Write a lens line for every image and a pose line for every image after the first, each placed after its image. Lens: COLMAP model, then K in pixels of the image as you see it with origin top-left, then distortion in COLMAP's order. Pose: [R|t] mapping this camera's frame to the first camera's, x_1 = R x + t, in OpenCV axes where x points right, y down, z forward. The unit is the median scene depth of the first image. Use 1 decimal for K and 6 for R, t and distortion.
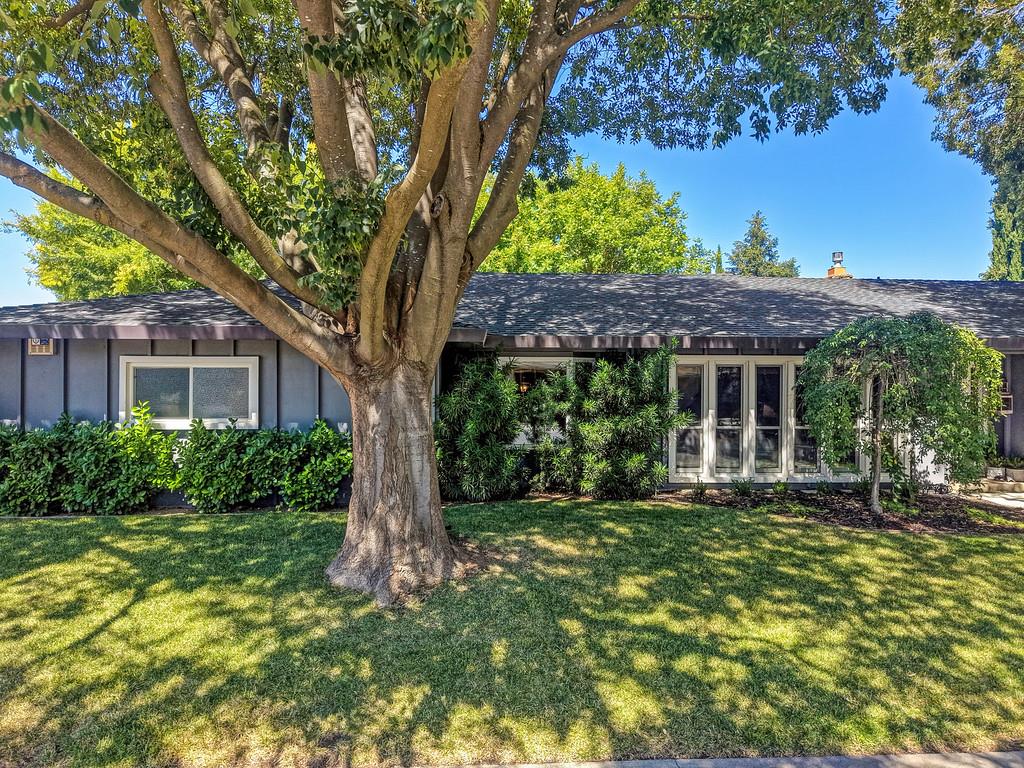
lens RADIAL K [[694.1, 0, 513.1], [0, 694.1, 400.3], [0, 0, 1]] dist [0.002866, -0.000553]
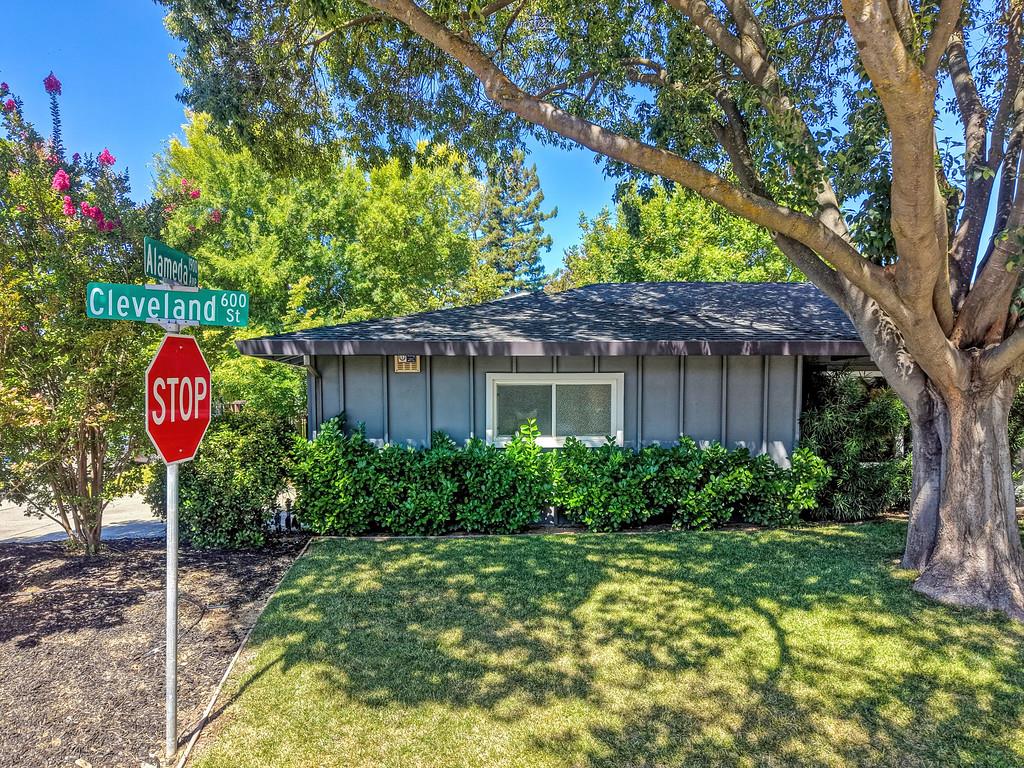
lens RADIAL K [[717.7, 0, 511.6], [0, 717.7, 470.0], [0, 0, 1]] dist [0.000338, -0.001859]
pose [[0.999885, -0.005281, -0.014231, -0.716779], [0.006339, 0.997135, 0.075379, -0.005348], [0.013792, -0.075461, 0.997053, -0.018734]]
